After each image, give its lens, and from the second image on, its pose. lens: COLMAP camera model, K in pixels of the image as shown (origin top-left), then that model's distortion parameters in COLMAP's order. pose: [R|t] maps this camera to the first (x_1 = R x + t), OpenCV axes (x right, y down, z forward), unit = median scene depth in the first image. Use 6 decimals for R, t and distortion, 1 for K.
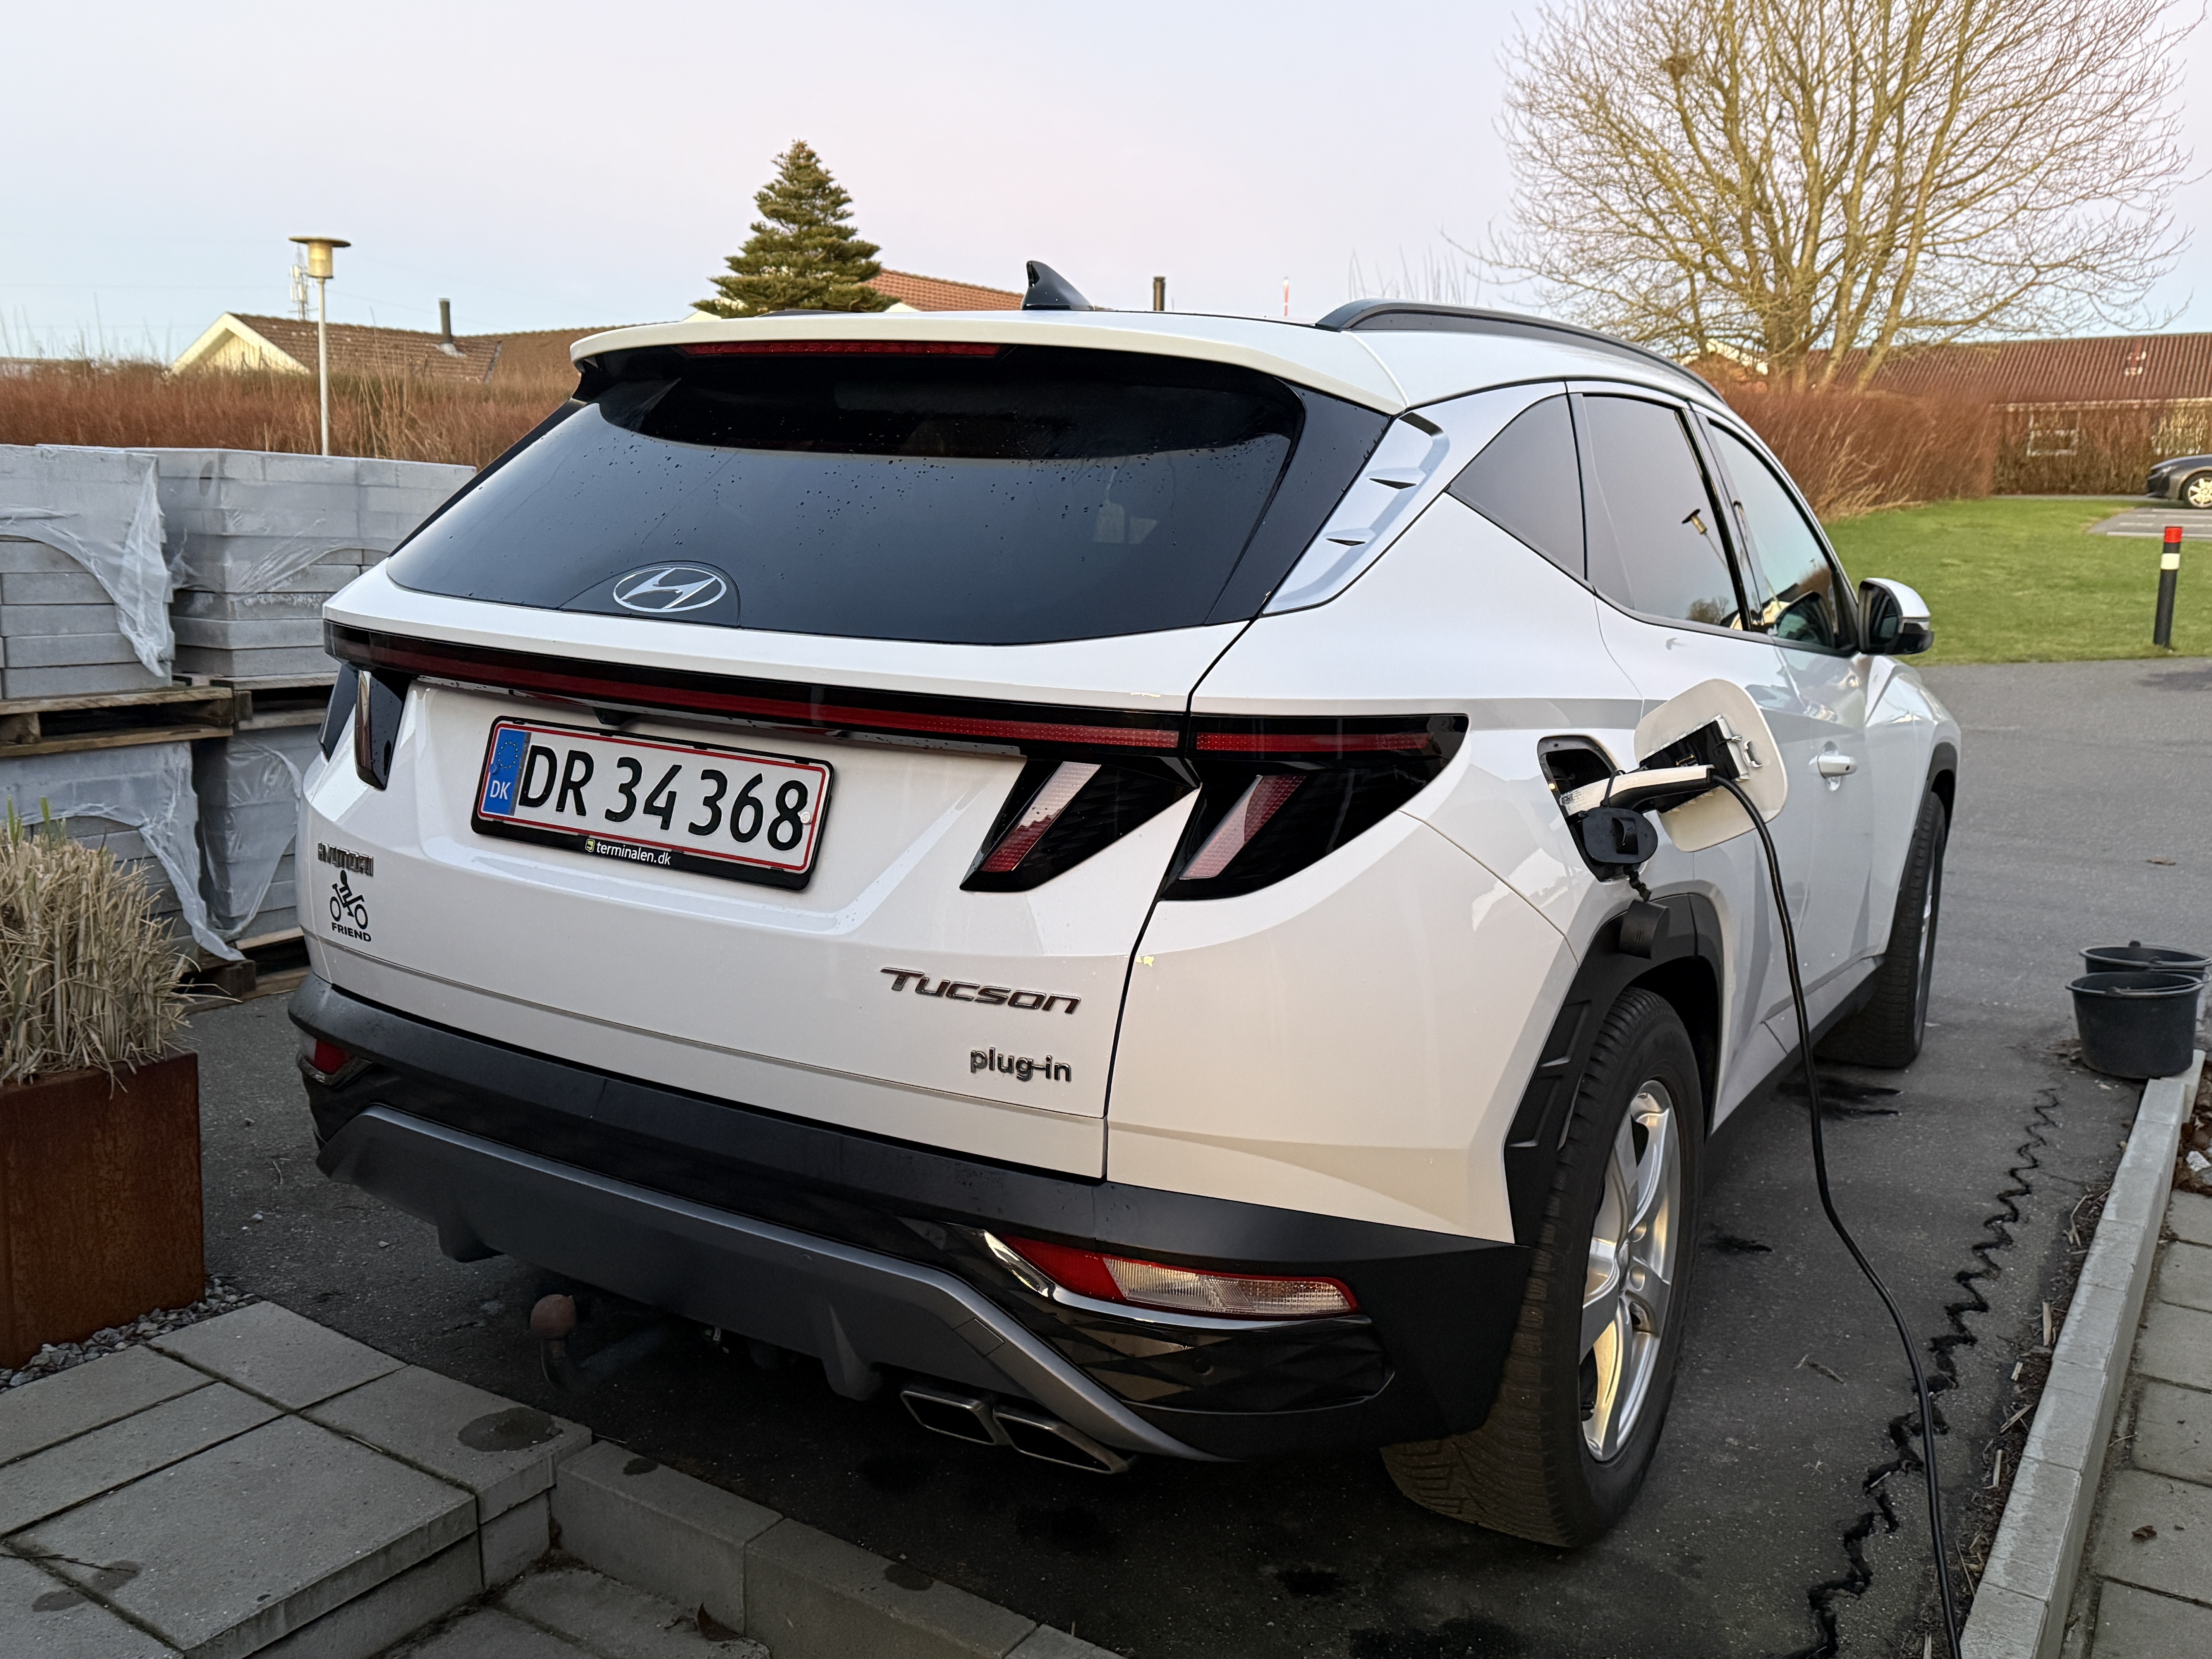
lens RADIAL K [[1851.2, 0, 1106.0], [0, 1851.2, 829.5], [0, 0, 1]] dist [0.002389, -0.004538]
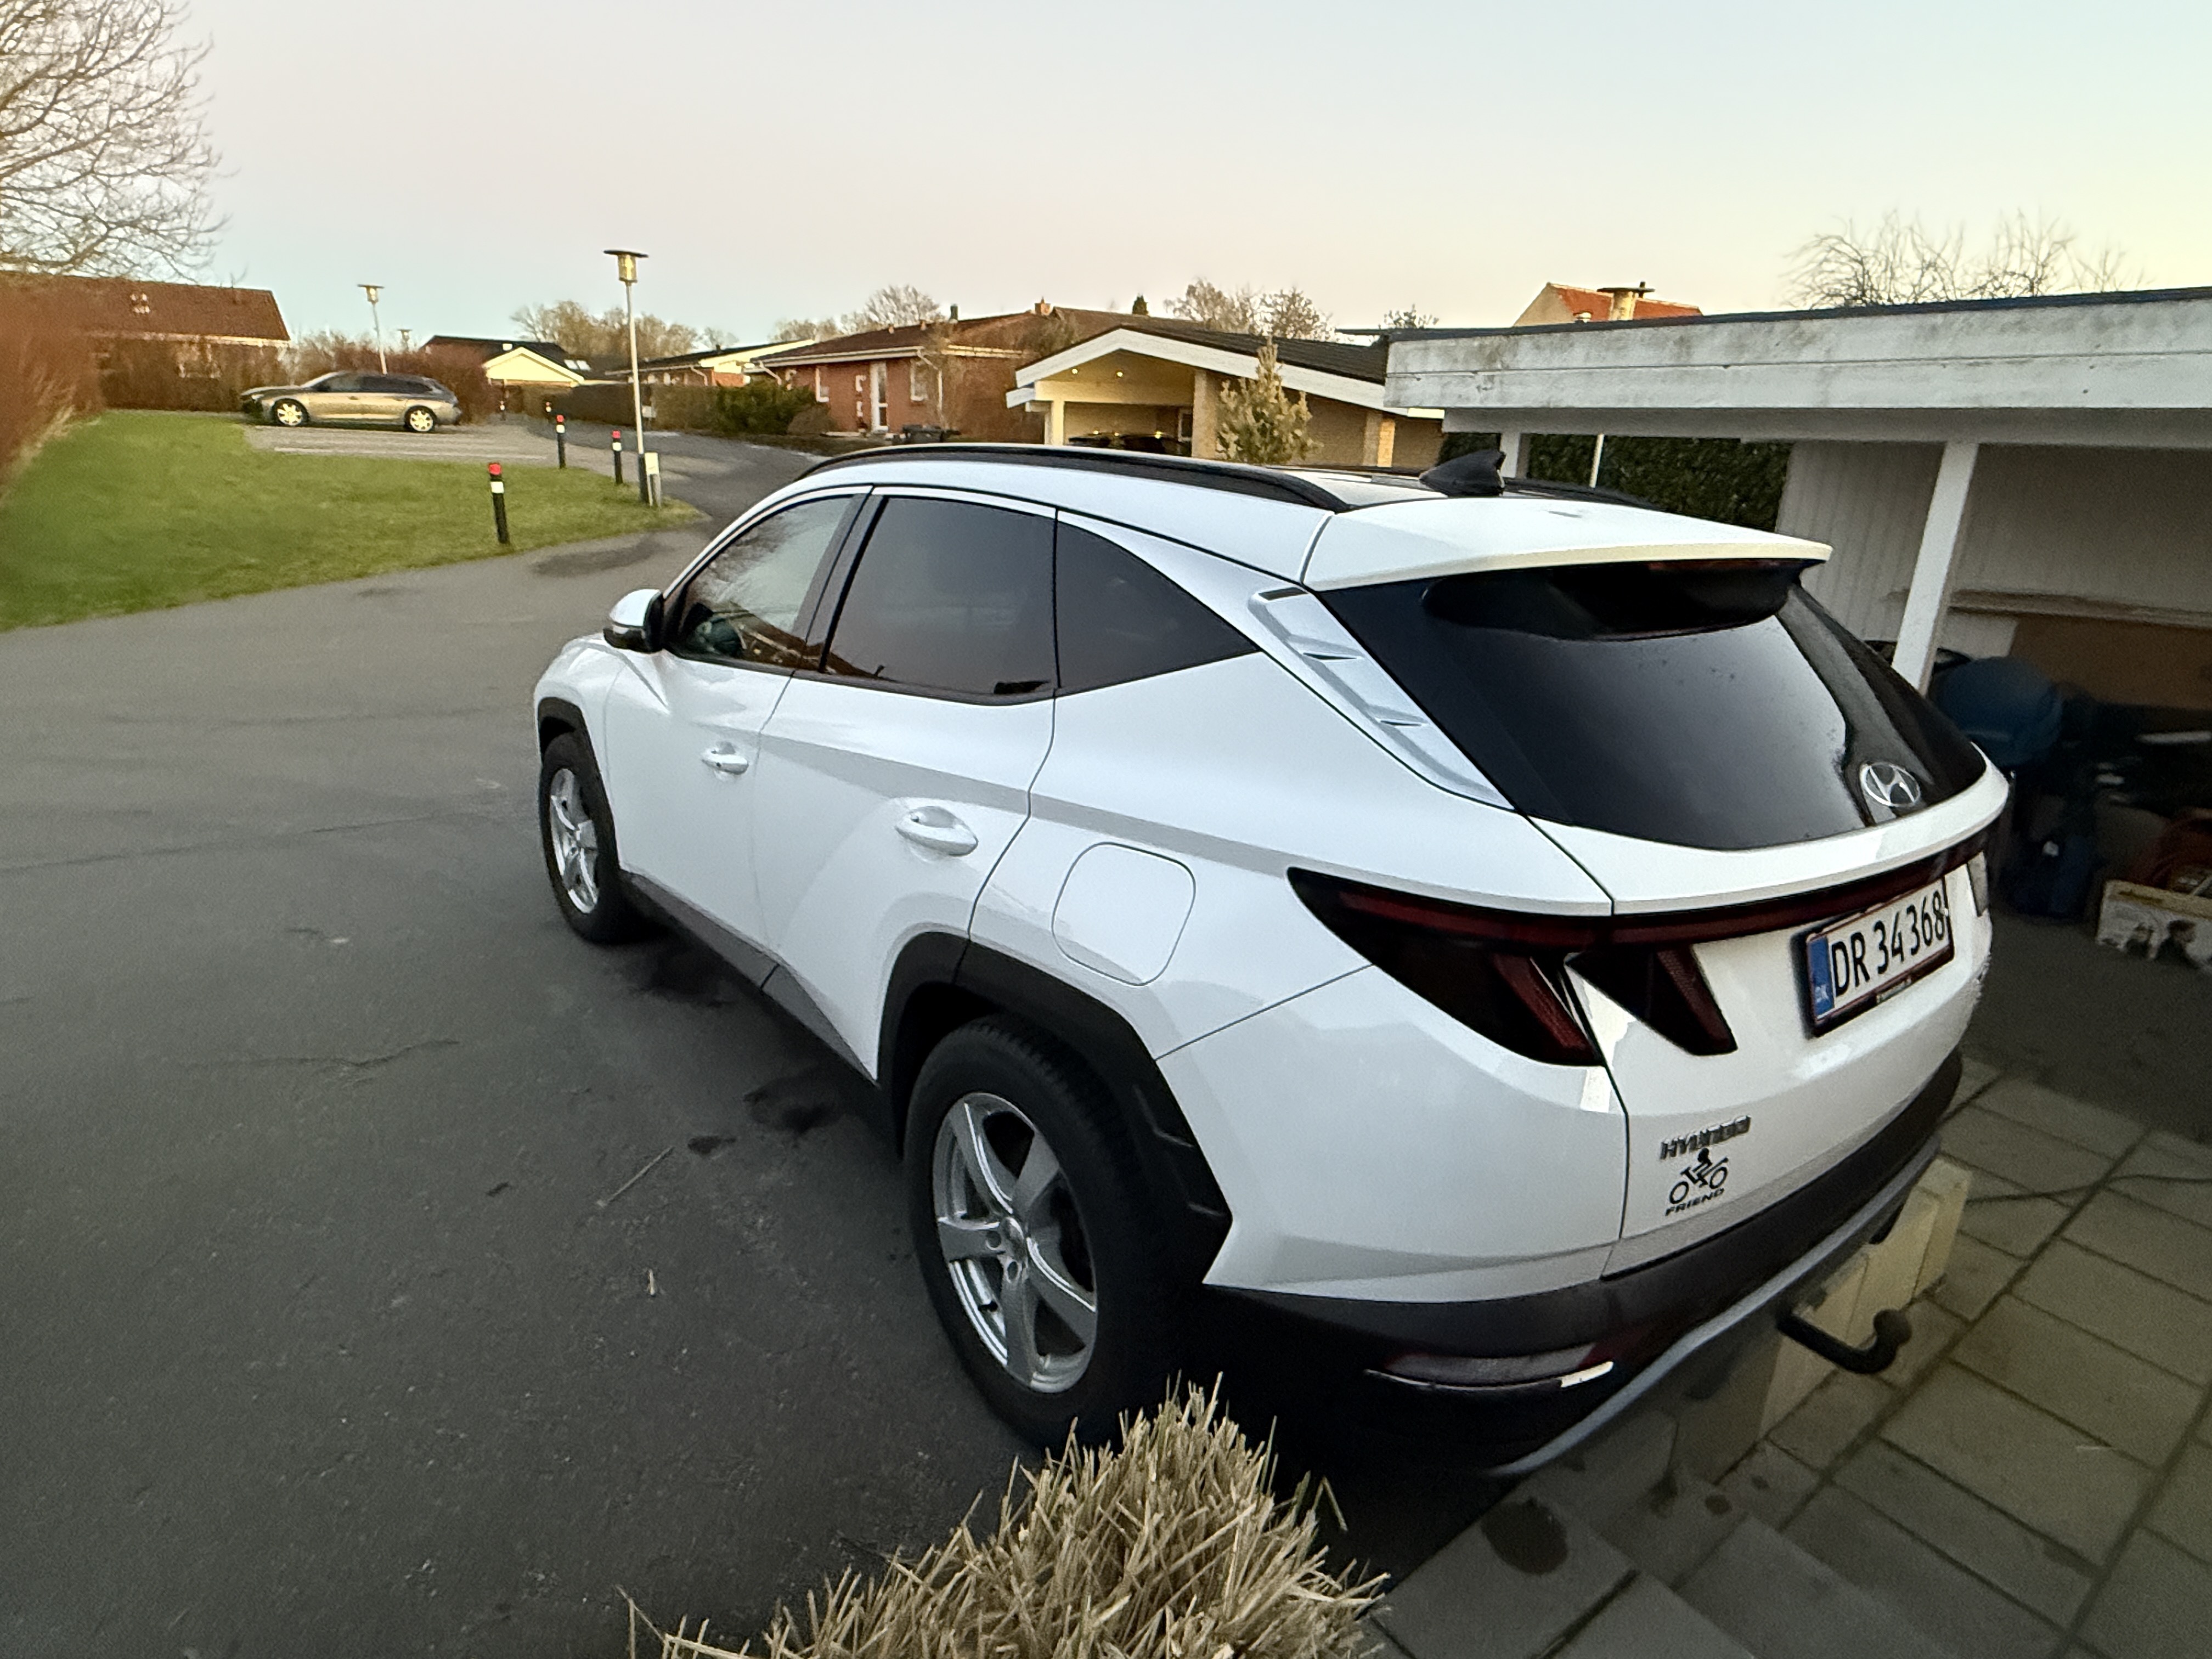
lens RADIAL K [[1187.5, 0, 1106.0], [0, 1187.5, 829.5], [0, 0, 1]] dist [-0.000435, -0.001587]
pose [[0.353505, -0.290551, 0.889165, -0.888527], [0.135687, 0.956413, 0.258580, -0.295161], [-0.925539, 0.029239, 0.377521, 0.911200]]
